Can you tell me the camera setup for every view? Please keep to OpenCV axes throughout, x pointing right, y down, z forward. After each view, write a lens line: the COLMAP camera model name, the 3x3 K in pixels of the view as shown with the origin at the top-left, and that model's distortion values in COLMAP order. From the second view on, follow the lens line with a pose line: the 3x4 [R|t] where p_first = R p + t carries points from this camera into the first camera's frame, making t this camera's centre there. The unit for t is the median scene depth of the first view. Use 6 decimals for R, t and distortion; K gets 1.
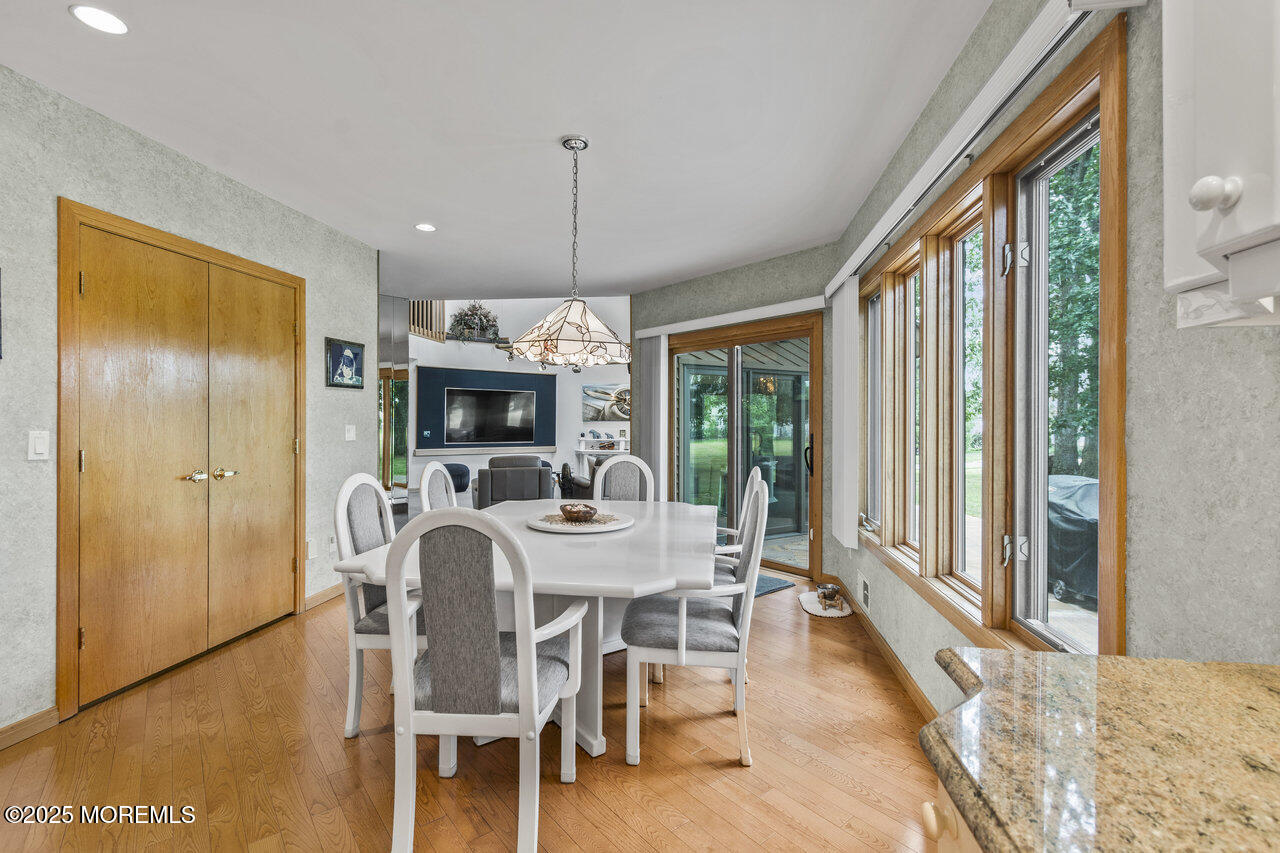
lens RADIAL K [[580.6, 0, 636.8], [0, 580.6, 423.5], [0, 0, 1]] dist [0.004424, -0.003120]
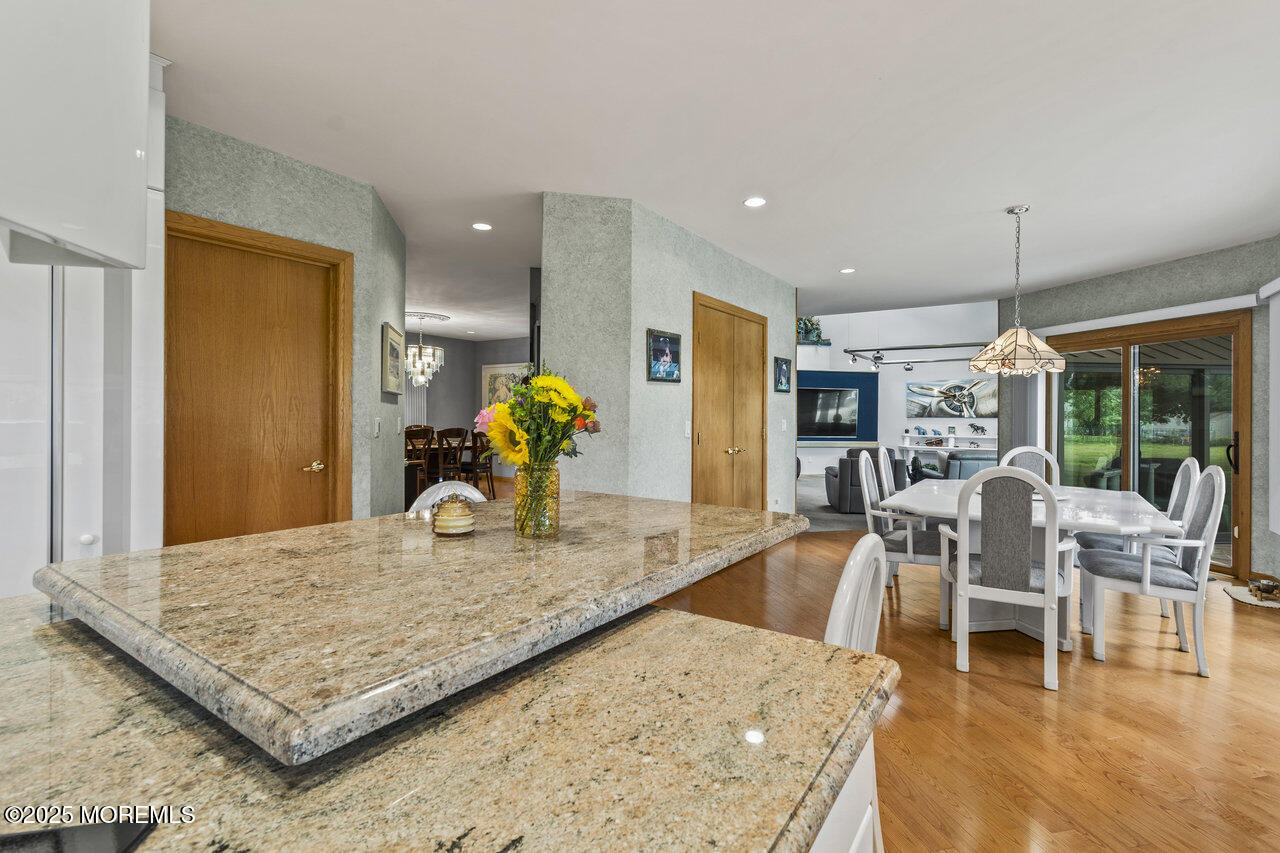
lens RADIAL K [[580.6, 0, 643.4], [0, 580.6, 414.9], [0, 0, 1]] dist [0.004424, -0.003120]
pose [[0.897274, 0.004123, -0.441455, -0.164950], [-0.007365, 0.999957, -0.005632, 0.001857], [0.441412, 0.008305, 0.897266, -0.331933]]
